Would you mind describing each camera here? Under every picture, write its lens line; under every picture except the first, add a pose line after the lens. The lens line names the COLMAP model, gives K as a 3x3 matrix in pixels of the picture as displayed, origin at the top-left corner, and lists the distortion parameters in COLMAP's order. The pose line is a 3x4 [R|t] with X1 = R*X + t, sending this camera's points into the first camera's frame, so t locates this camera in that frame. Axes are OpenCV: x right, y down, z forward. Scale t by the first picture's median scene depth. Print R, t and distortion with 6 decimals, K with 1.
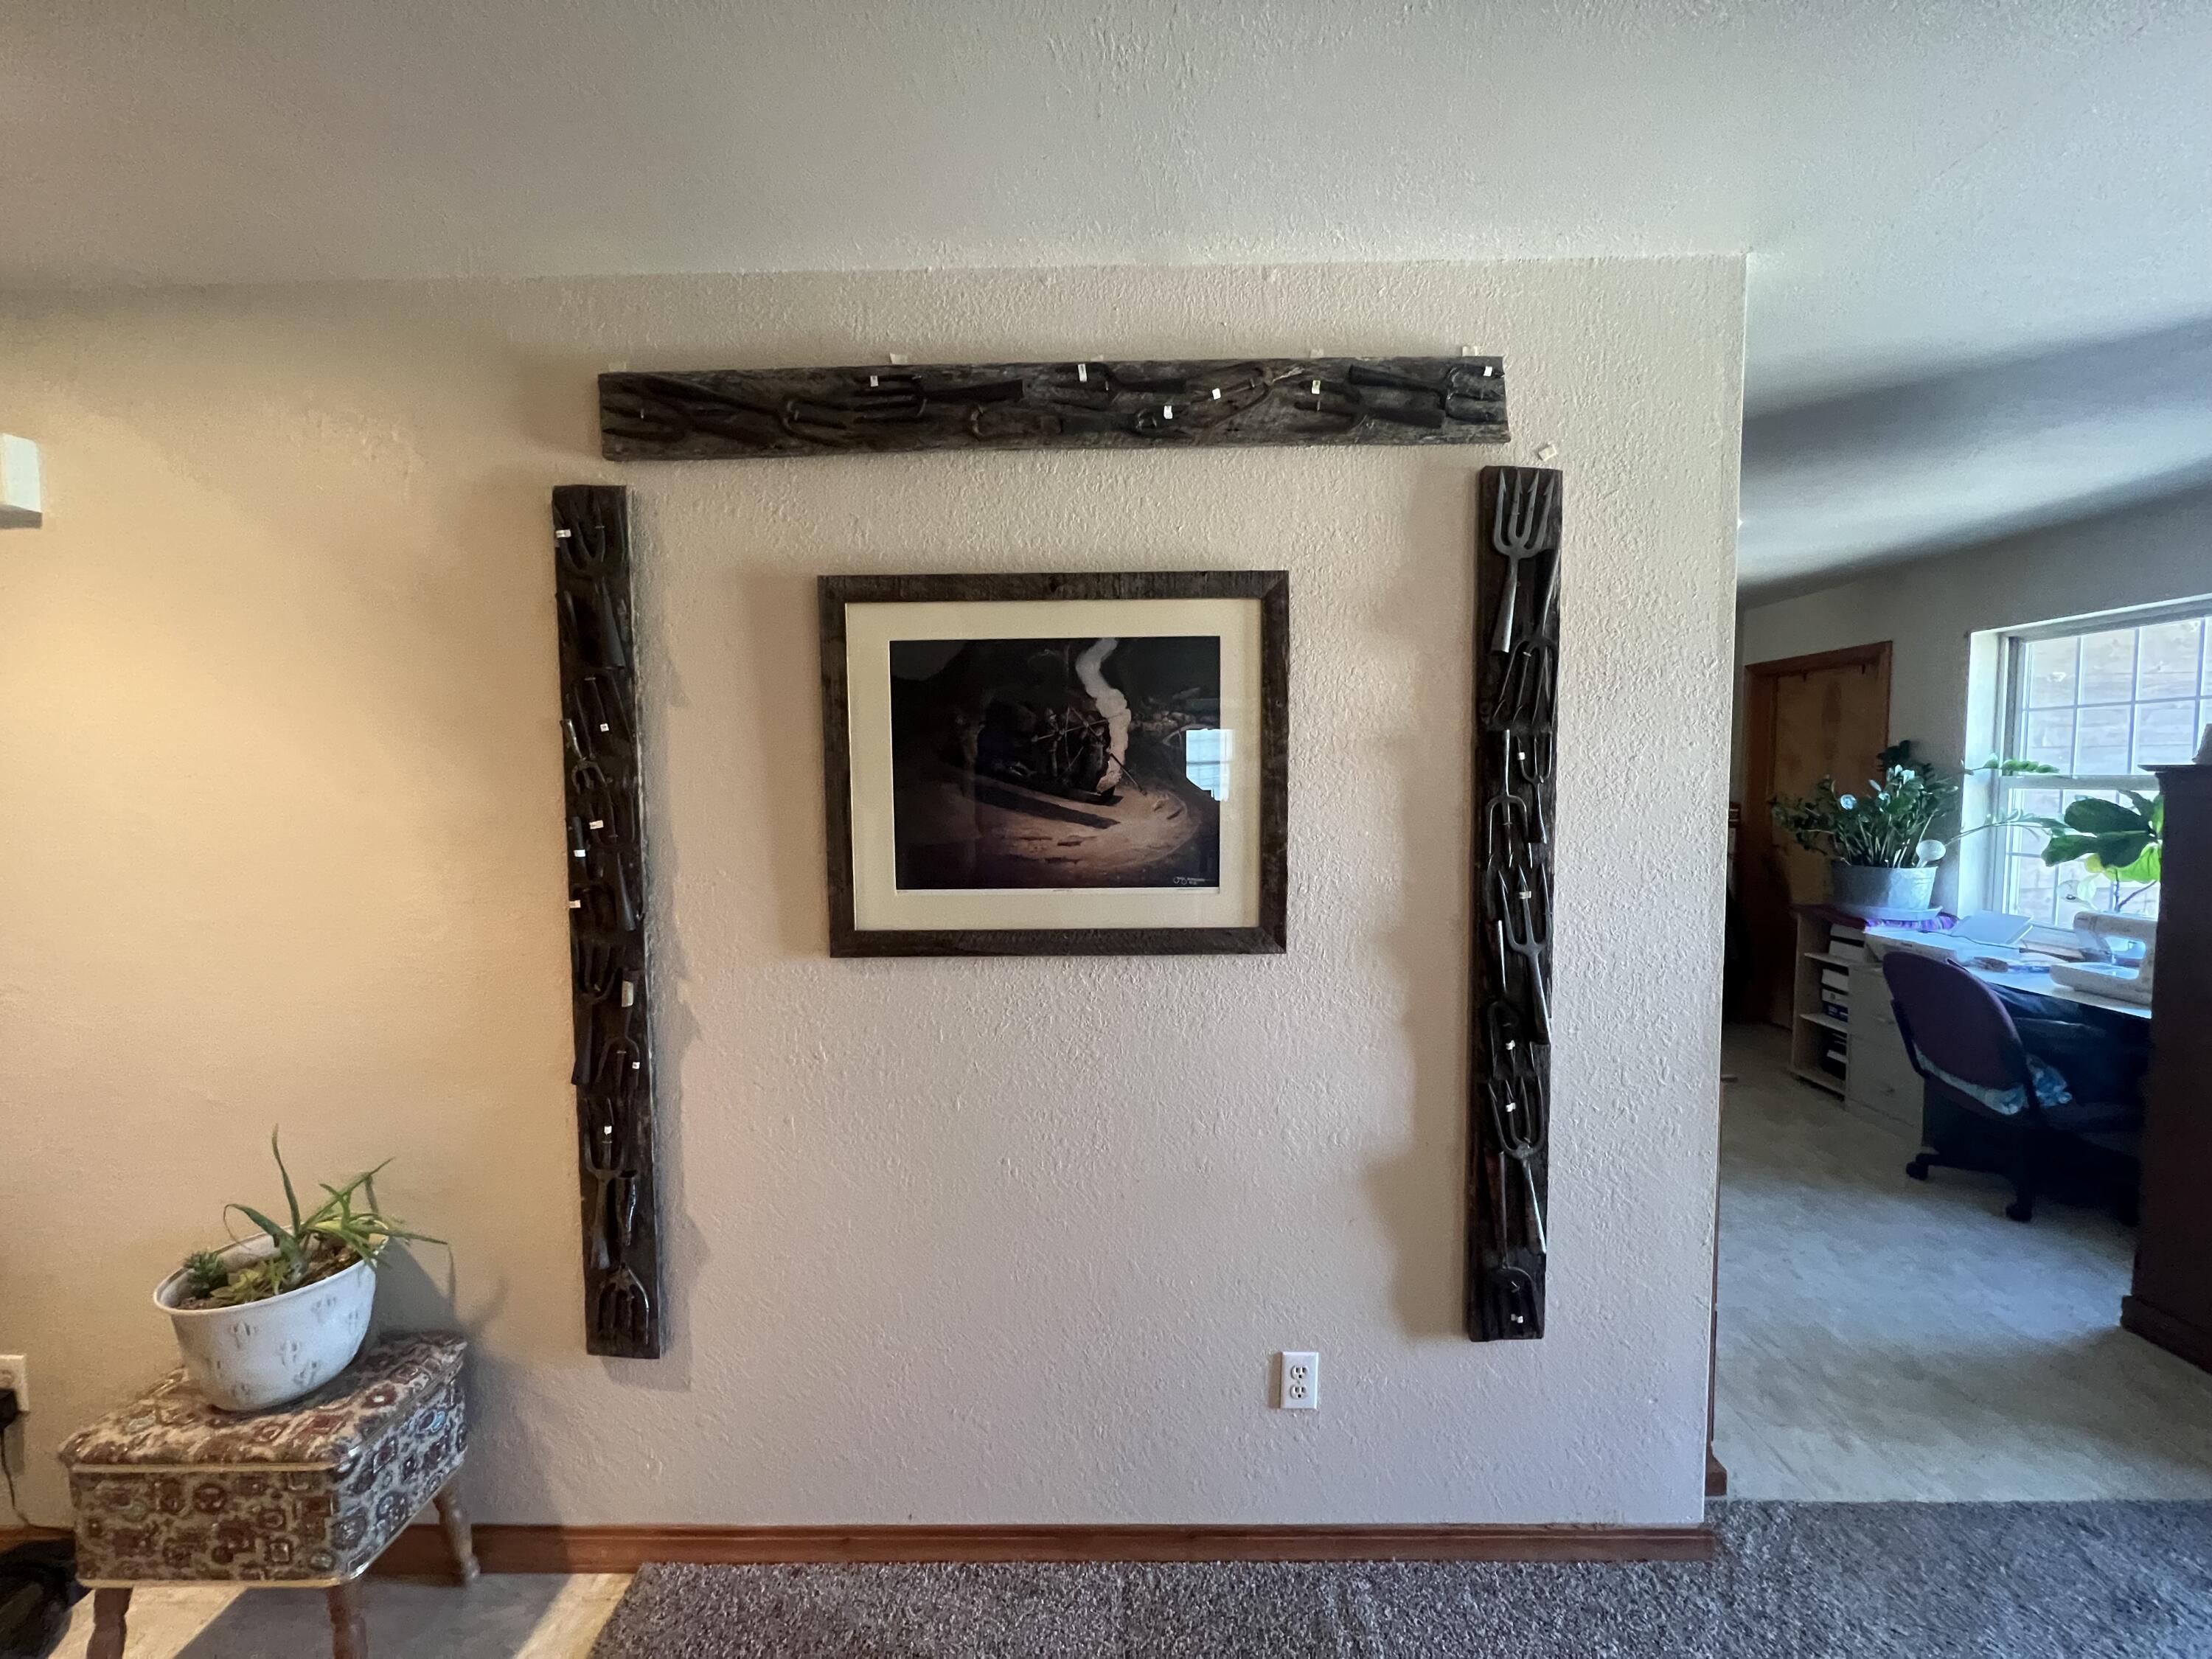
lens RADIAL K [[891.7, 0, 1083.3], [0, 891.7, 840.0], [0, 0, 1]] dist [0.000700, 0.000489]
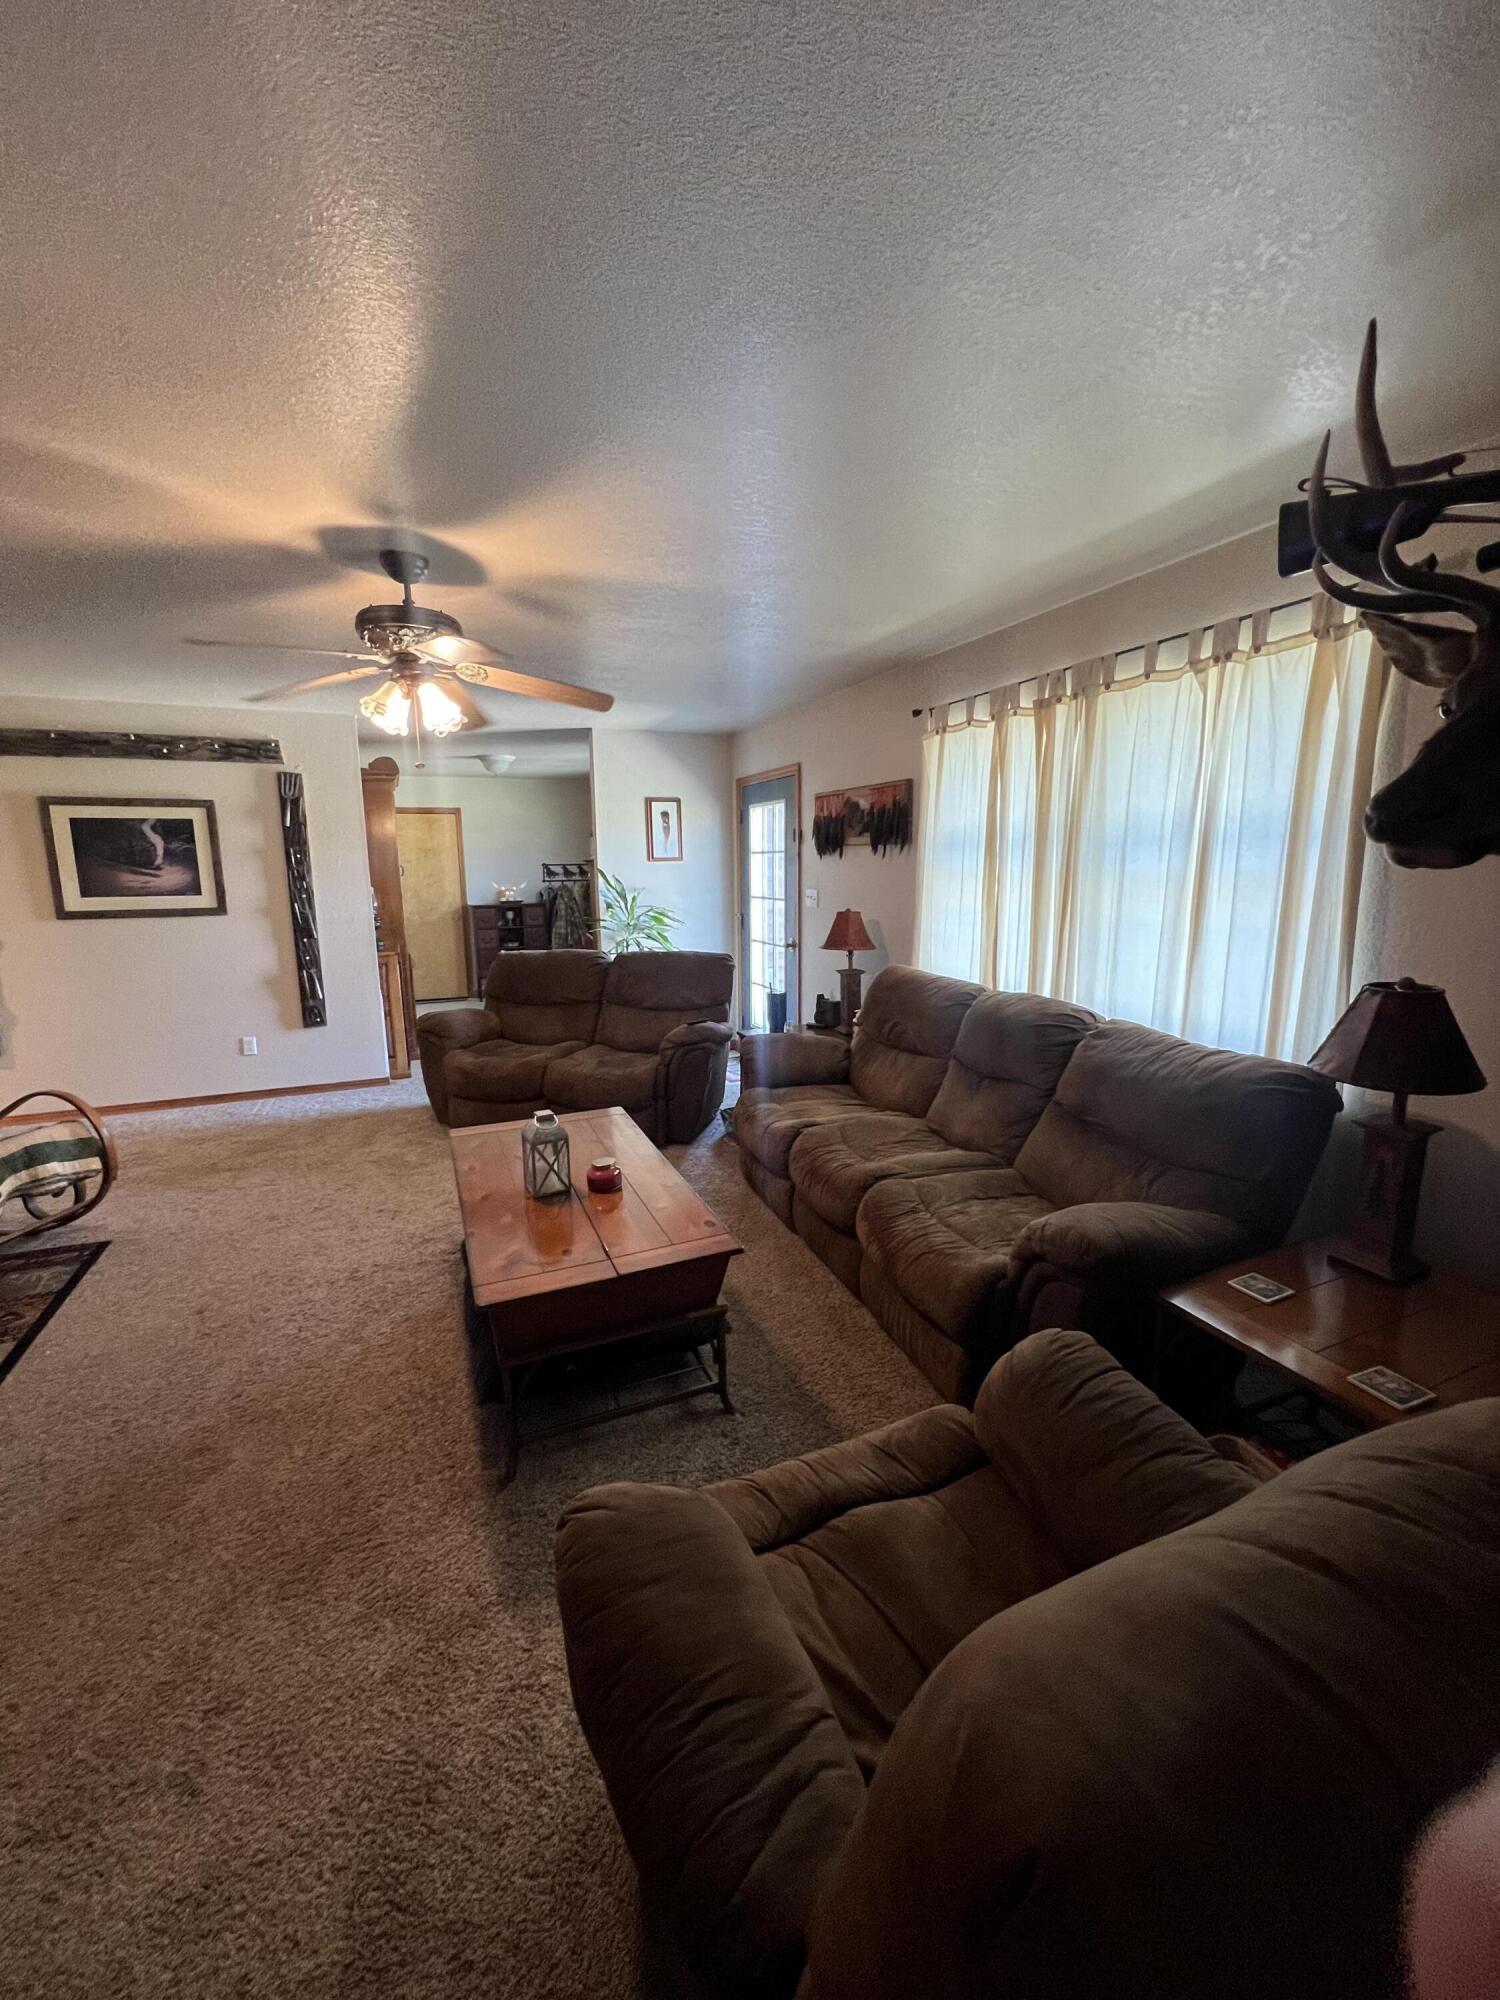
lens RADIAL K [[806.2, 0, 746.7], [0, 806.2, 1000.6], [0, 0, 1]] dist [0.000700, 0.000489]
pose [[0.916543, -0.065424, 0.394549, 0.805491], [0.025778, 0.994142, 0.104965, 0.179624], [-0.399105, -0.086034, 0.912860, -2.591352]]
